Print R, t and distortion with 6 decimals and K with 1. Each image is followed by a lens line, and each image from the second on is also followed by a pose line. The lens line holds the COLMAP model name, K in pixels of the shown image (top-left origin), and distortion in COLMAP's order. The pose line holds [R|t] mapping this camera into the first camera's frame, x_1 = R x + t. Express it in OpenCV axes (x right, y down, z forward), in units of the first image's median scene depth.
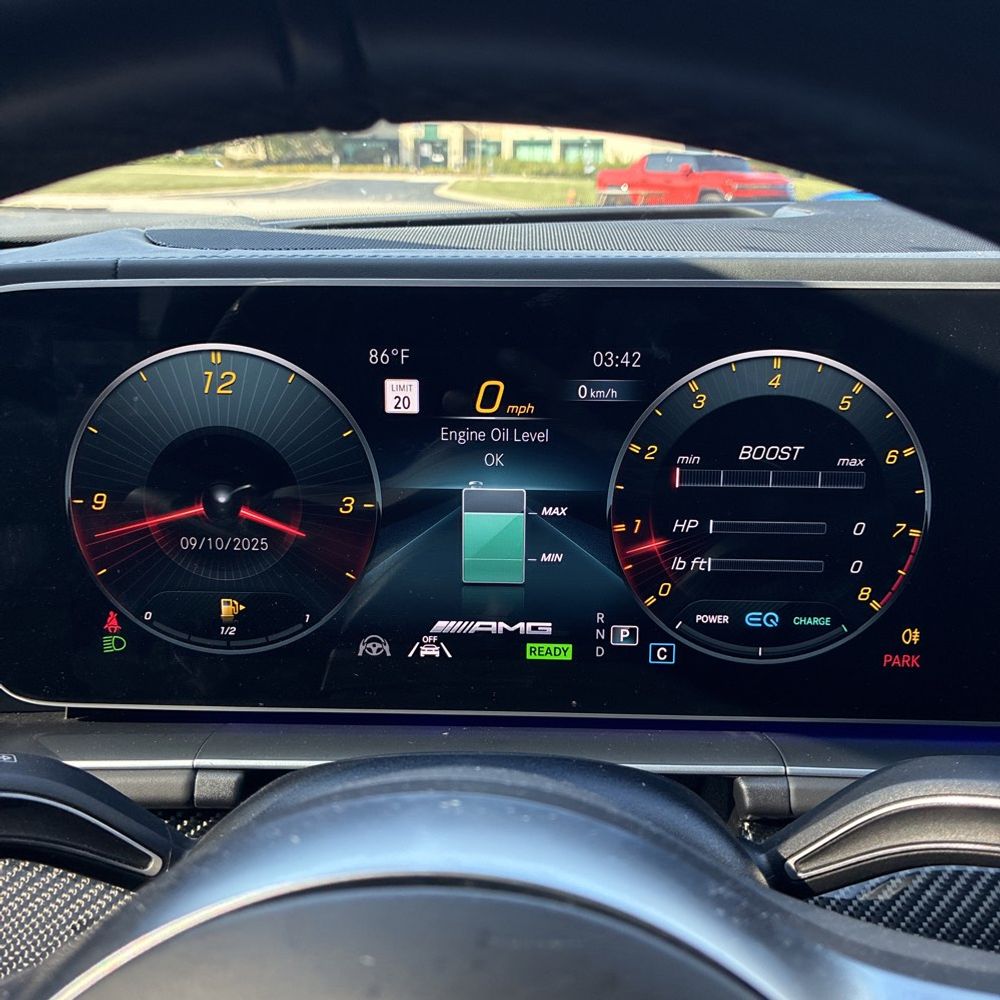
lens RADIAL K [[1027.8, 0, 506.5], [0, 1027.8, 497.1], [0, 0, 1]] dist [0.065006, 0.000000]
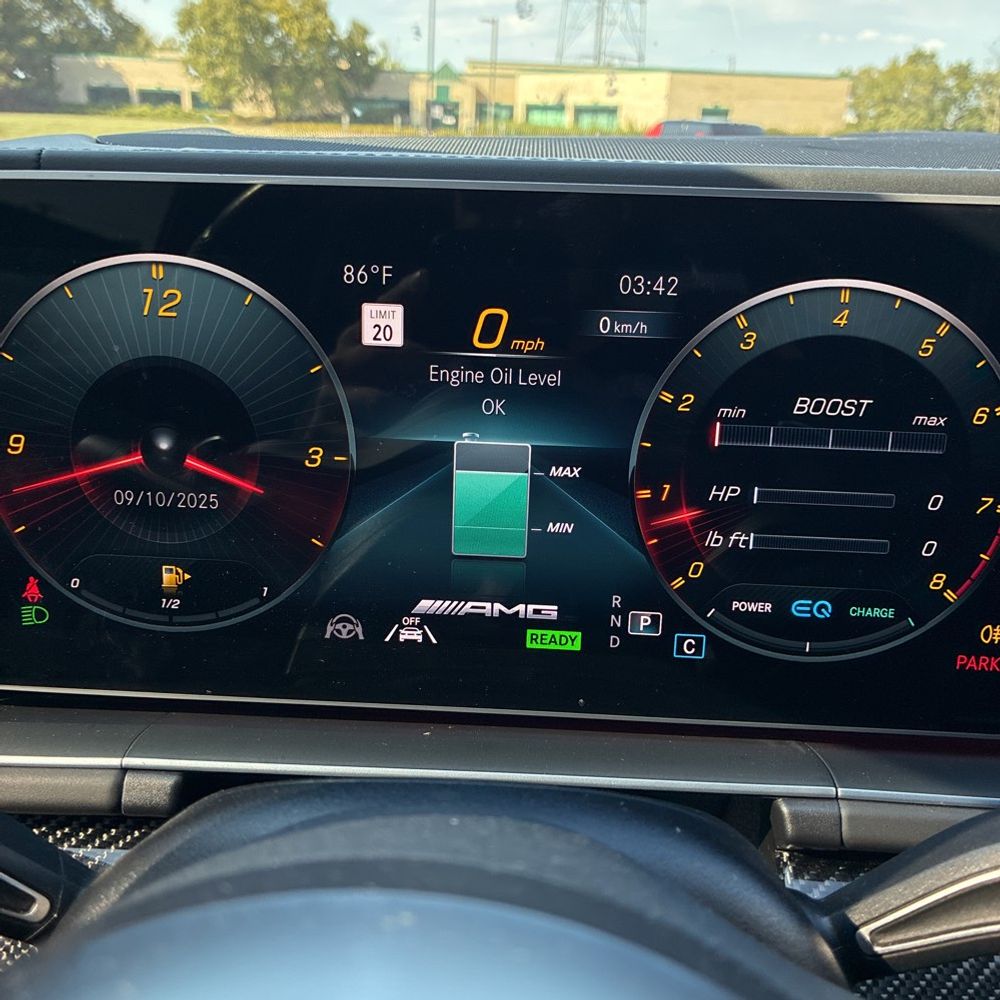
lens RADIAL K [[1027.8, 0, 504.2], [0, 1027.8, 500.7], [0, 0, 1]] dist [0.065006, 0.000000]
pose [[0.999607, 0.027758, -0.003933, 0.001574], [-0.027617, 0.999103, 0.032113, 0.011931], [0.004820, -0.031992, 0.999477, 0.171863]]
